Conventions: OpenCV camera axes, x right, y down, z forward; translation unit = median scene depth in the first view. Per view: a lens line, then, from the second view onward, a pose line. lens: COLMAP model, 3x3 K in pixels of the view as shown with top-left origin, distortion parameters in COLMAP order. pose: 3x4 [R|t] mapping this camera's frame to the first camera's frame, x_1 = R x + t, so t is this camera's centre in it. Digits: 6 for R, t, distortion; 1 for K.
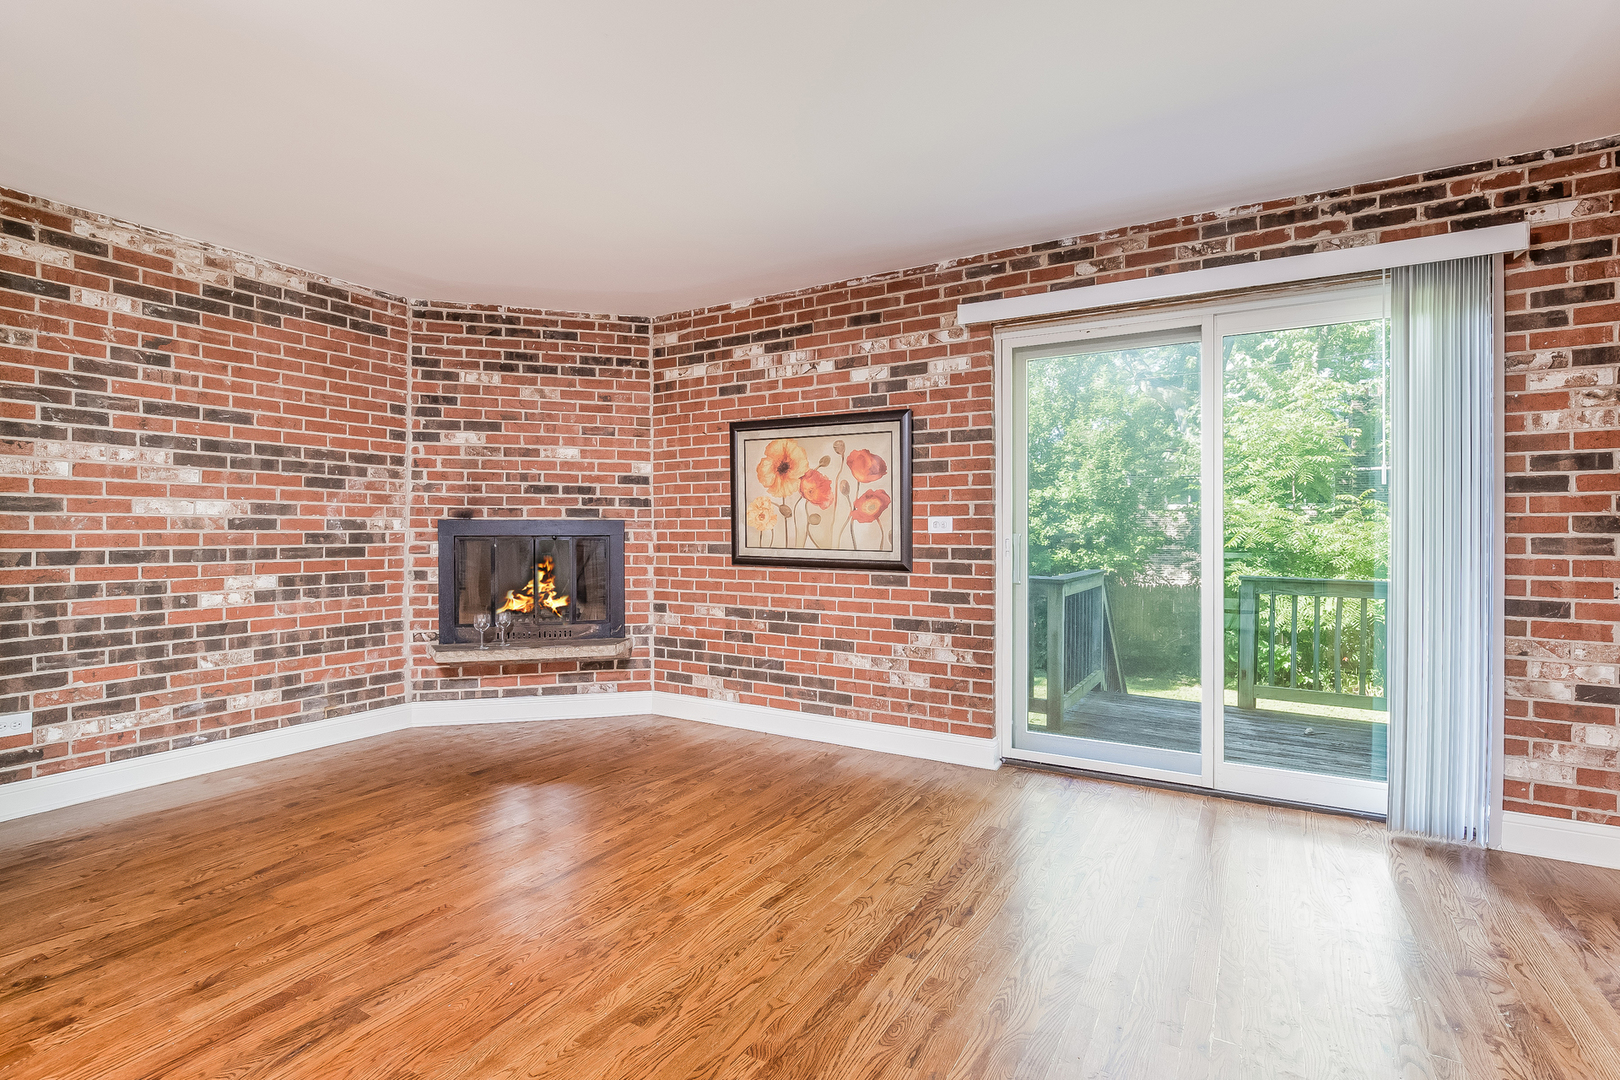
lens RADIAL K [[766.2, 0, 813.7], [0, 766.2, 529.4], [0, 0, 1]] dist [-0.004891, 0.004202]
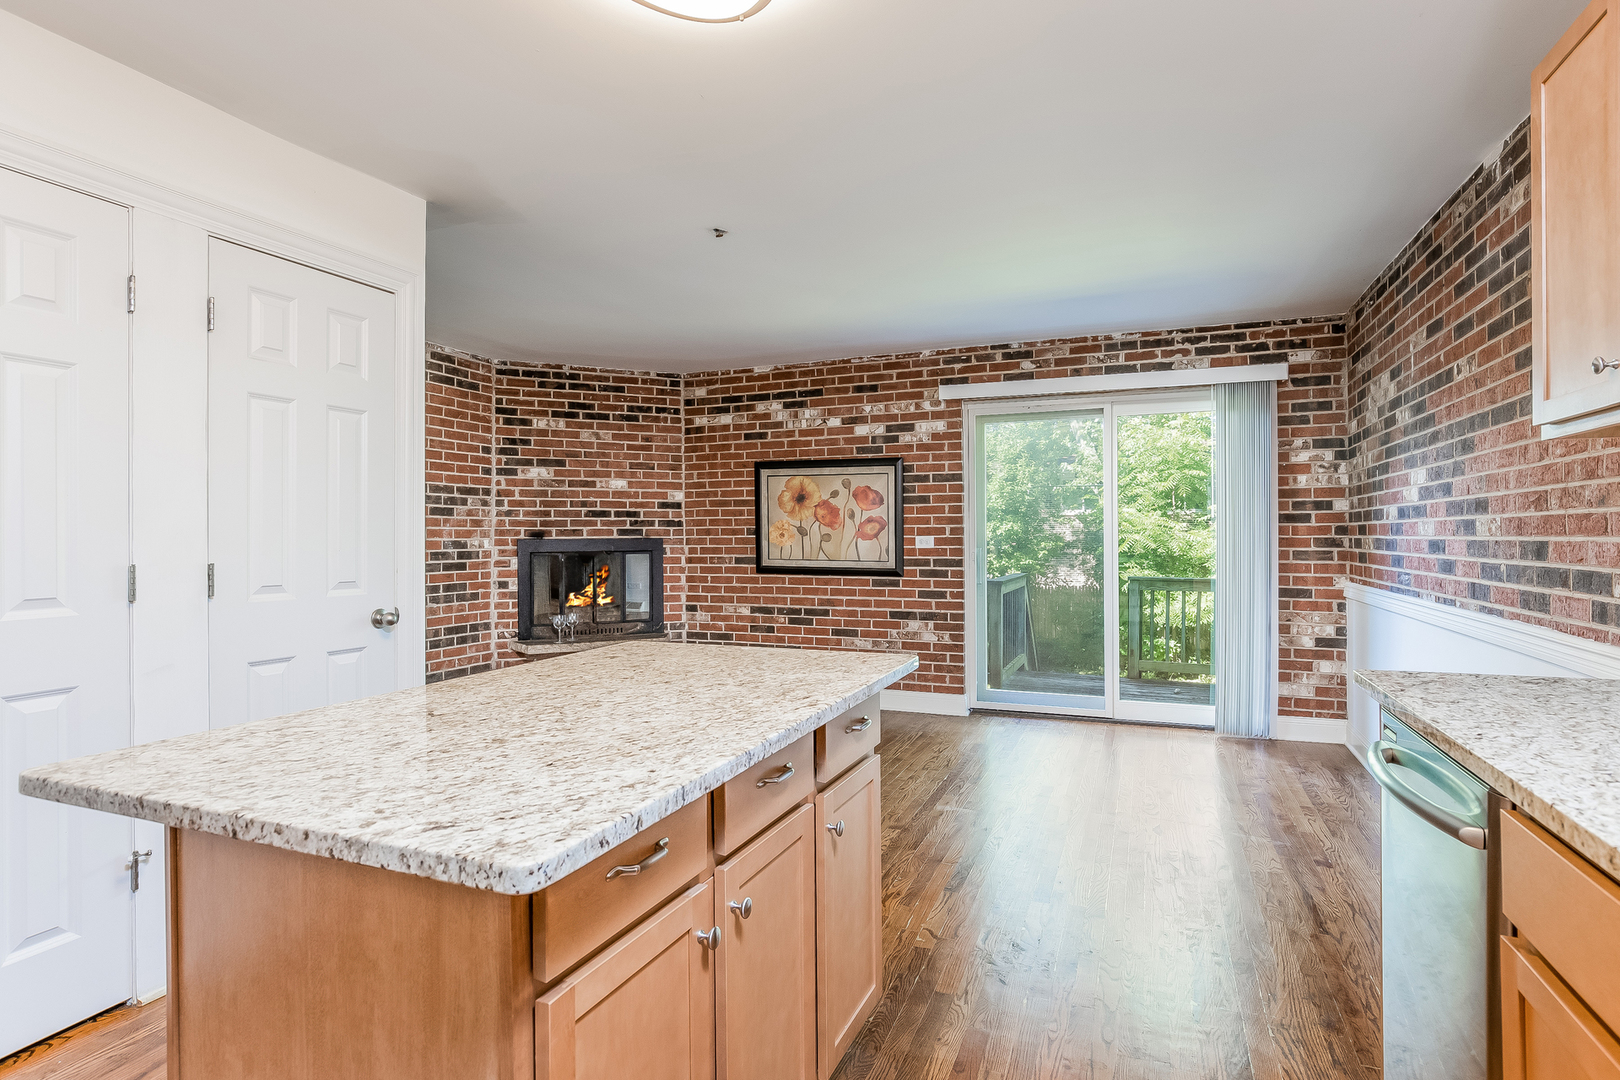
lens RADIAL K [[828.0, 0, 809.4], [0, 828.0, 534.9], [0, 0, 1]] dist [-0.000679, -0.001301]
pose [[0.990191, -0.006385, 0.139574, -0.251911], [0.006046, 0.999978, 0.002848, -0.024656], [-0.139589, -0.001976, 0.990208, -0.453462]]
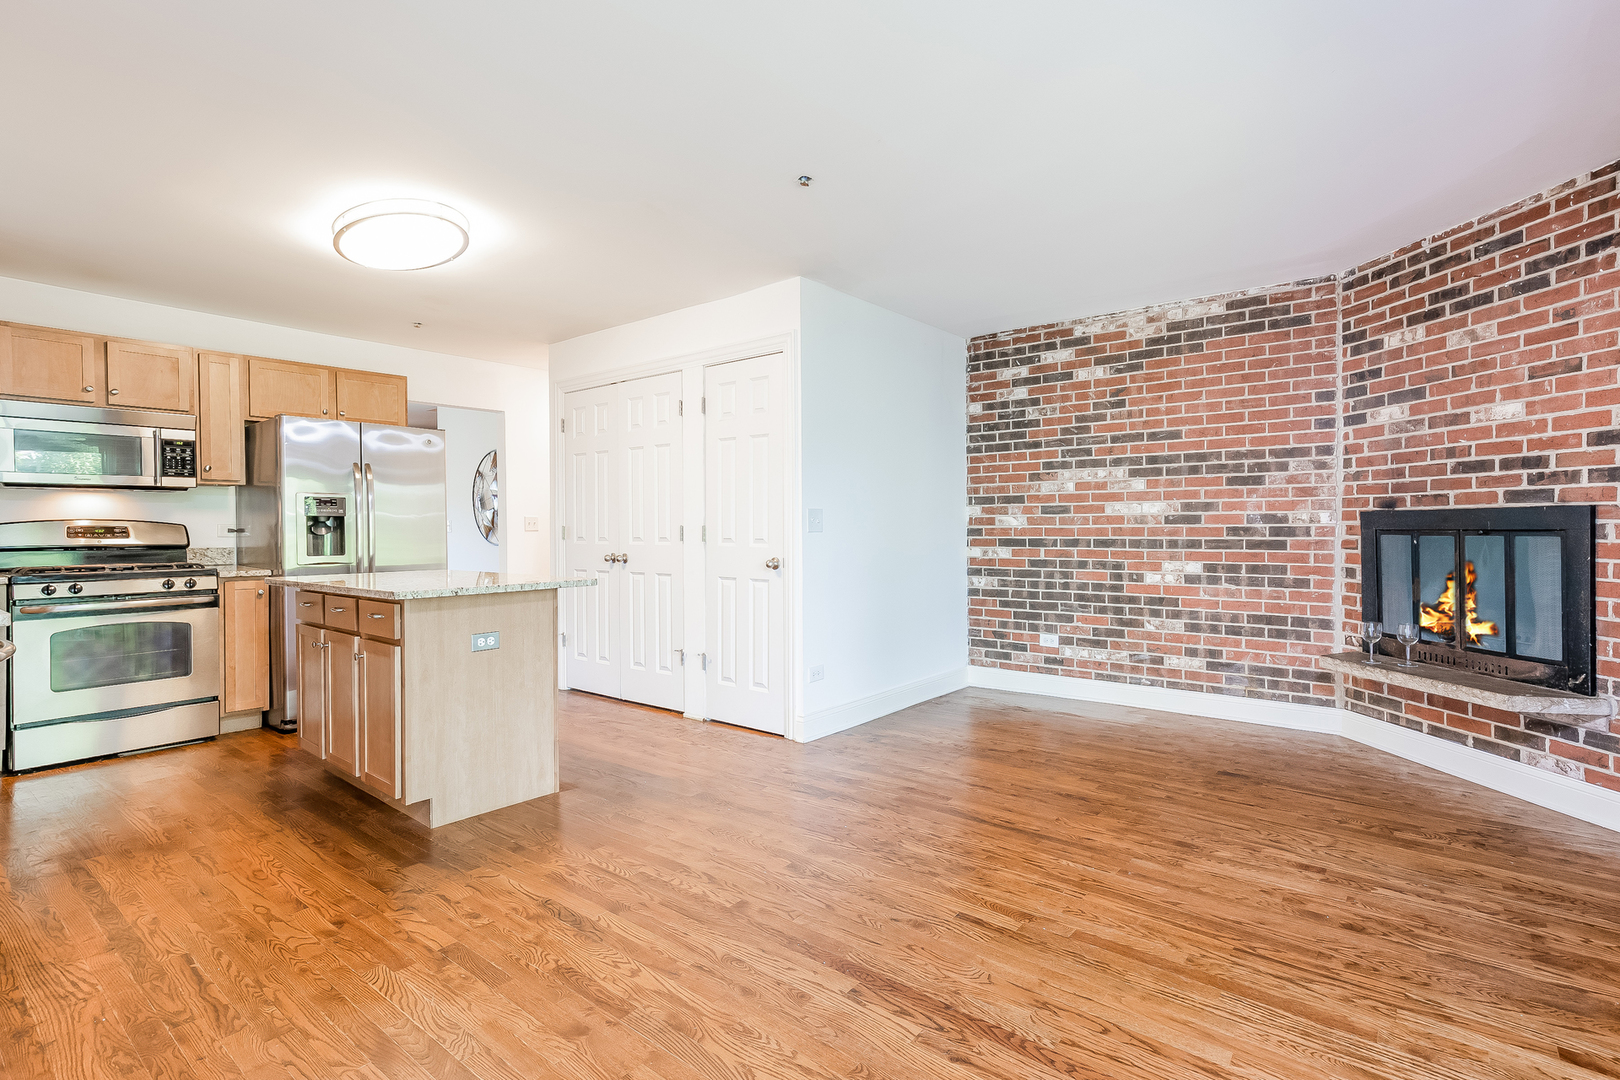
lens RADIAL K [[763.6, 0, 818.0], [0, 763.6, 536.1], [0, 0, 1]] dist [-0.004241, 0.003437]
pose [[-0.142556, 0.011995, -0.989714, 0.563251], [0.008233, 0.999906, 0.010933, 0.001366], [0.989753, -0.006589, -0.142641, 0.596465]]
